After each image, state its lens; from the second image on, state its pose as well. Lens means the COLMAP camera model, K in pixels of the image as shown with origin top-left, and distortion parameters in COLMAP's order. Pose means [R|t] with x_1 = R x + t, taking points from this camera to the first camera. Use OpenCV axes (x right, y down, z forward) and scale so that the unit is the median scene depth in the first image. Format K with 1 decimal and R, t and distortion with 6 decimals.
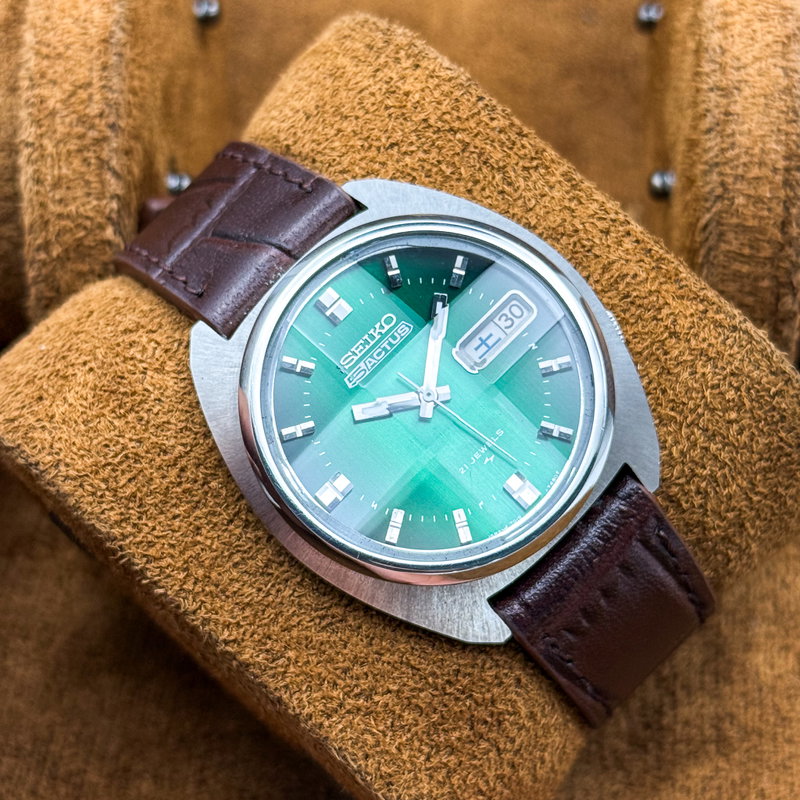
lens RADIAL K [[2194.1, 0, 399.7], [0, 2194.1, 412.5], [0, 0, 1]] dist [0.208902, 0.626208]
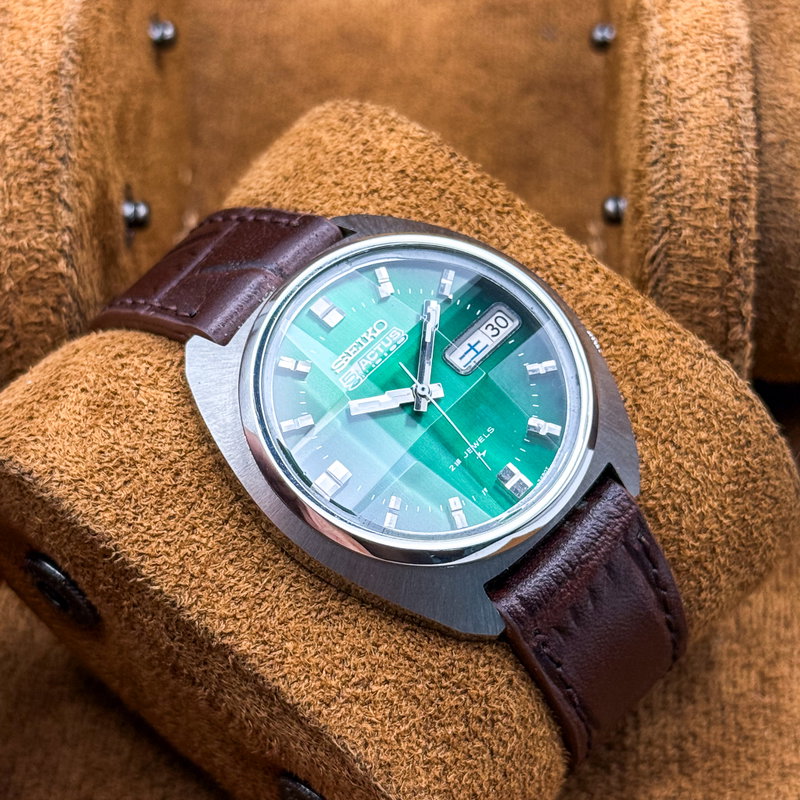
lens RADIAL K [[2194.1, 0, 399.7], [0, 2194.1, 412.5], [0, 0, 1]] dist [0.208902, 0.626208]
pose [[0.995125, 0.008274, 0.098276, -0.095580], [0.015832, 0.970151, -0.241984, 0.243233], [-0.097344, 0.242361, 0.965290, 0.003148]]
